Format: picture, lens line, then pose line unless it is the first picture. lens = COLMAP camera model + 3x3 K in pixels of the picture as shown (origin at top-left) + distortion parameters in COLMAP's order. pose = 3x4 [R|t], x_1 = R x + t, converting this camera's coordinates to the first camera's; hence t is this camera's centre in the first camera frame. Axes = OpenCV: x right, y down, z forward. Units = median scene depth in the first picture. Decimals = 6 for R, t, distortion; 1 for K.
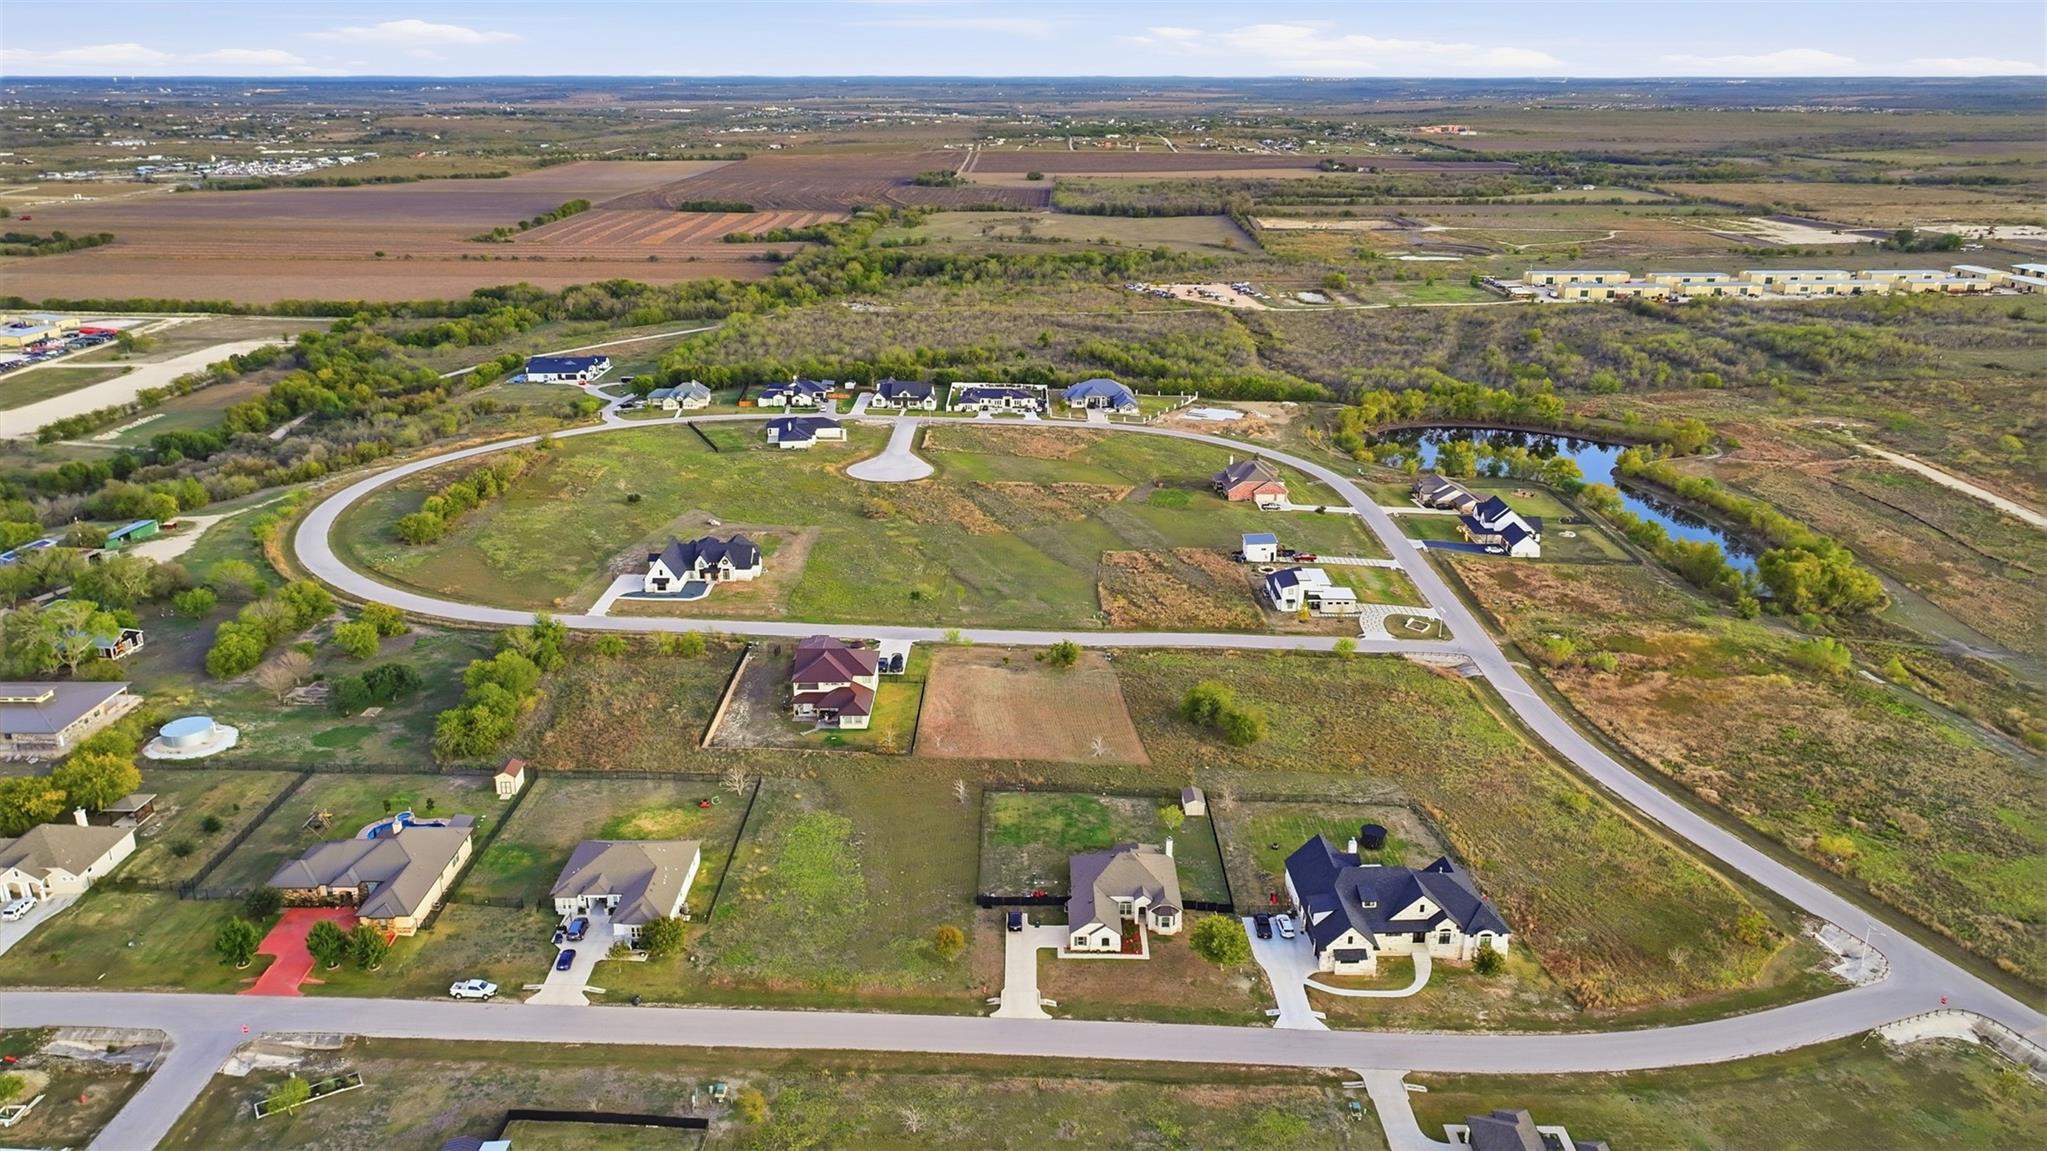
lens RADIAL K [[1442.3, 0, 1034.2], [0, 1442.3, 564.5], [0, 0, 1]] dist [0.002754, 0.001496]
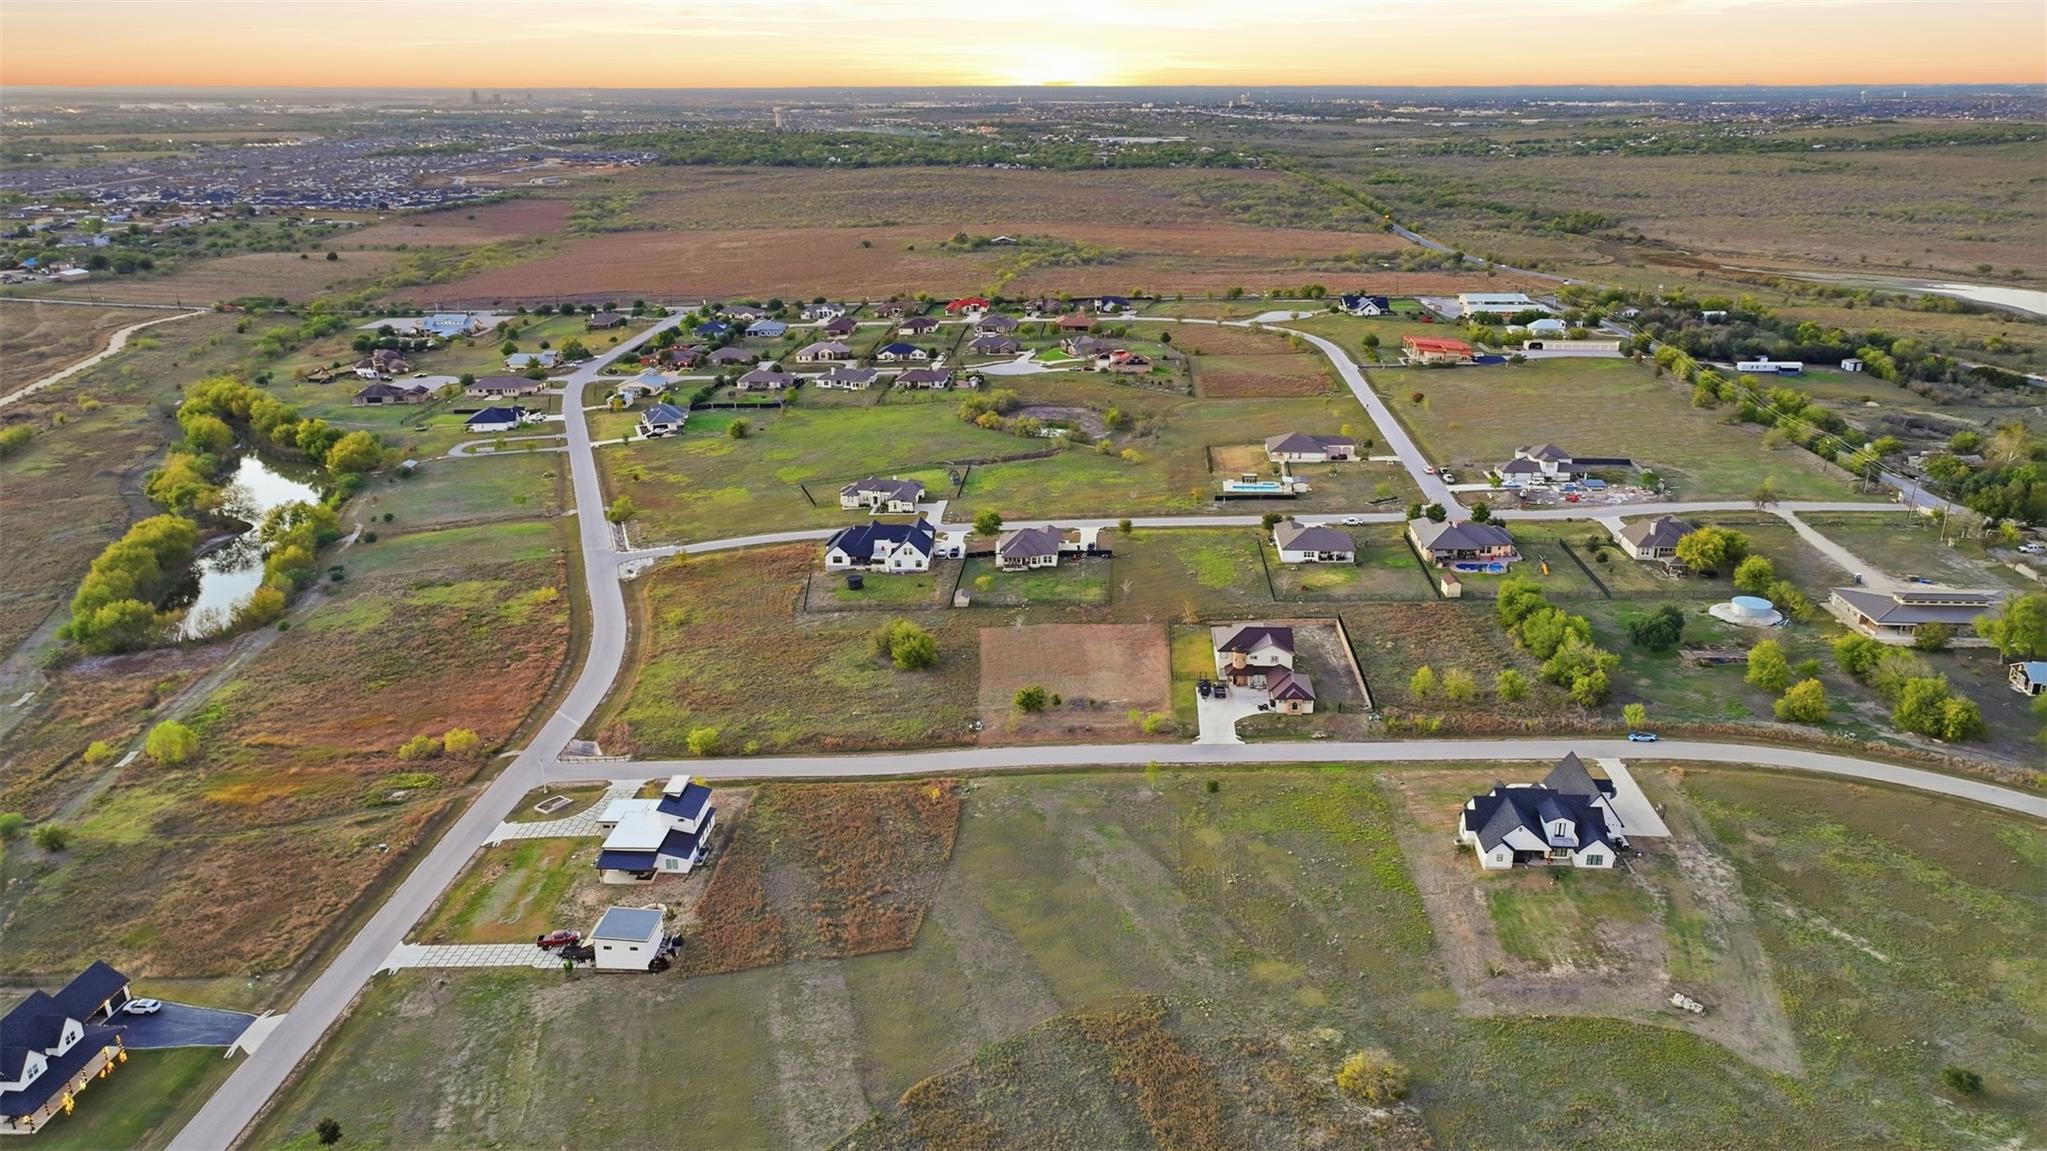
lens RADIAL K [[1442.3, 0, 1028.1], [0, 1442.3, 565.9], [0, 0, 1]] dist [0.002754, 0.001496]
pose [[-0.997468, -0.015982, 0.069294, -0.039345], [0.029271, 0.795768, 0.604894, -0.541826], [-0.064809, 0.605391, -0.793285, 1.592671]]
